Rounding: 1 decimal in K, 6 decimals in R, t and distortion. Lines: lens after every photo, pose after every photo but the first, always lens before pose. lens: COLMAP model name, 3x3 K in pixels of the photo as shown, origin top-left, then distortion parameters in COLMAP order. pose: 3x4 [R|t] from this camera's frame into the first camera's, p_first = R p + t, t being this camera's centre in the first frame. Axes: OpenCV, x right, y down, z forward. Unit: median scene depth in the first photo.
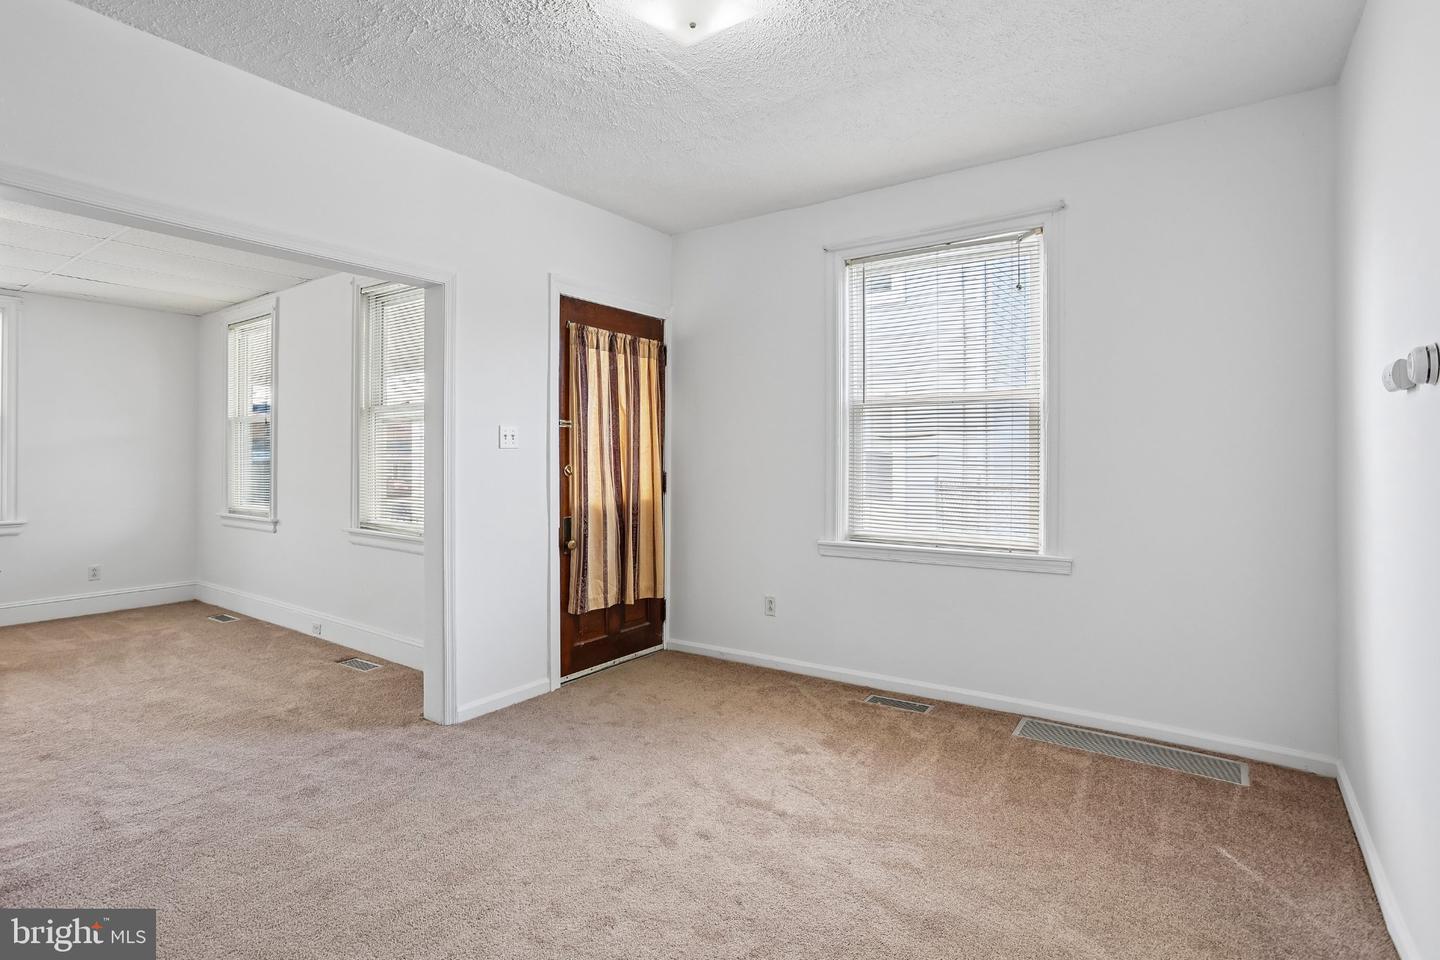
lens RADIAL K [[719.9, 0, 720.9], [0, 719.9, 457.6], [0, 0, 1]] dist [-0.000764, 0.000269]
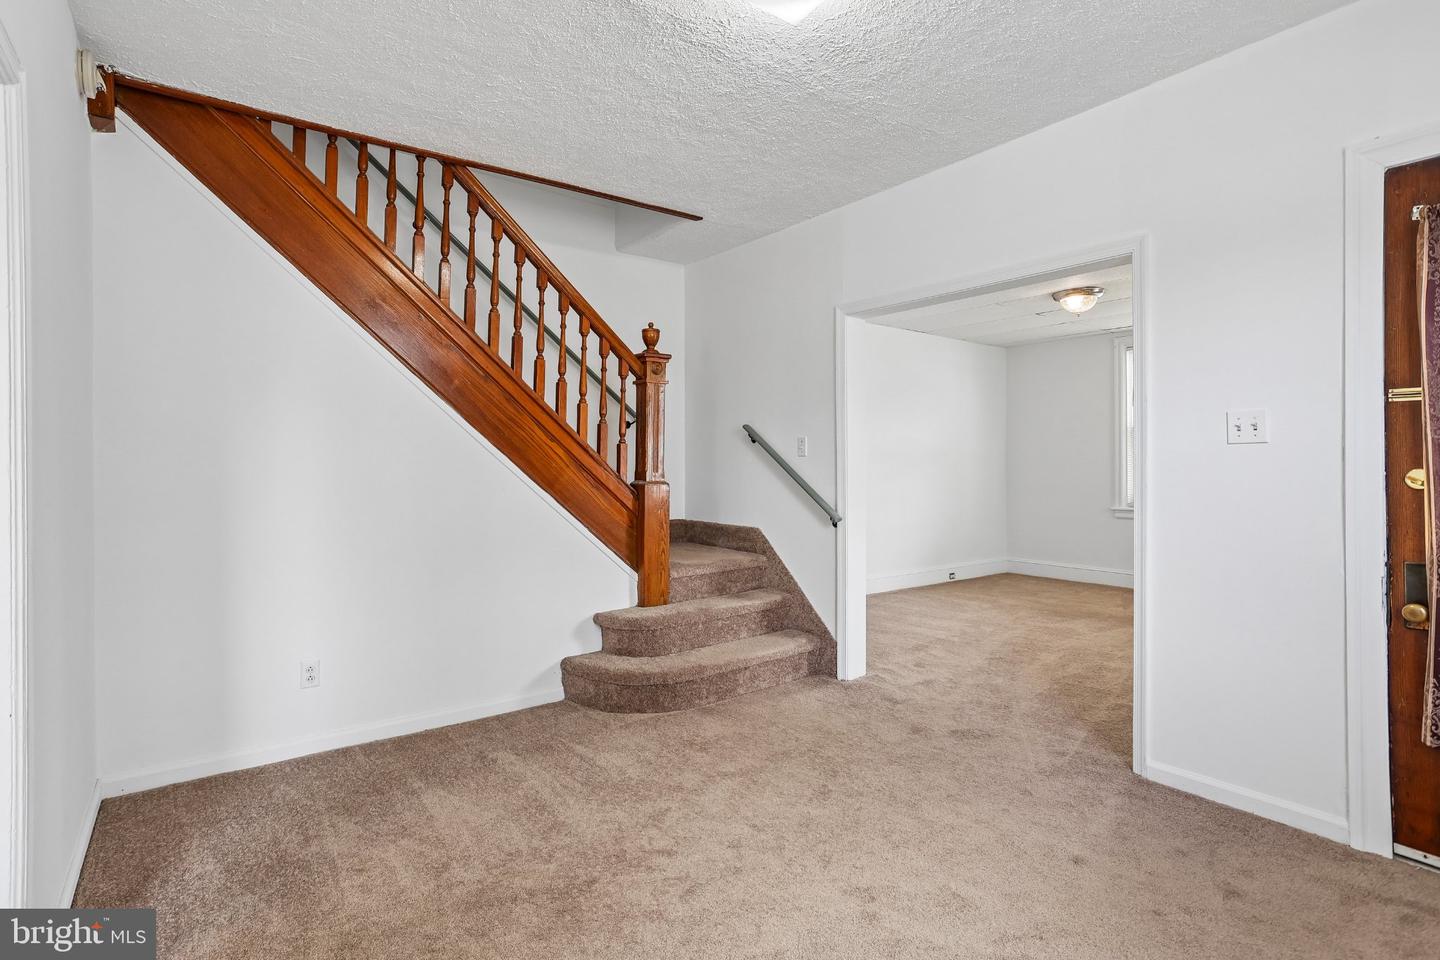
lens RADIAL K [[694.4, 0, 696.7], [0, 694.4, 473.4], [0, 0, 1]] dist [0.001690, 0.000670]
pose [[-0.335094, 0.001909, -0.942183, 0.523249], [-0.002000, 0.999994, 0.002738, 0.015385], [0.942183, 0.002802, -0.335088, 0.727124]]
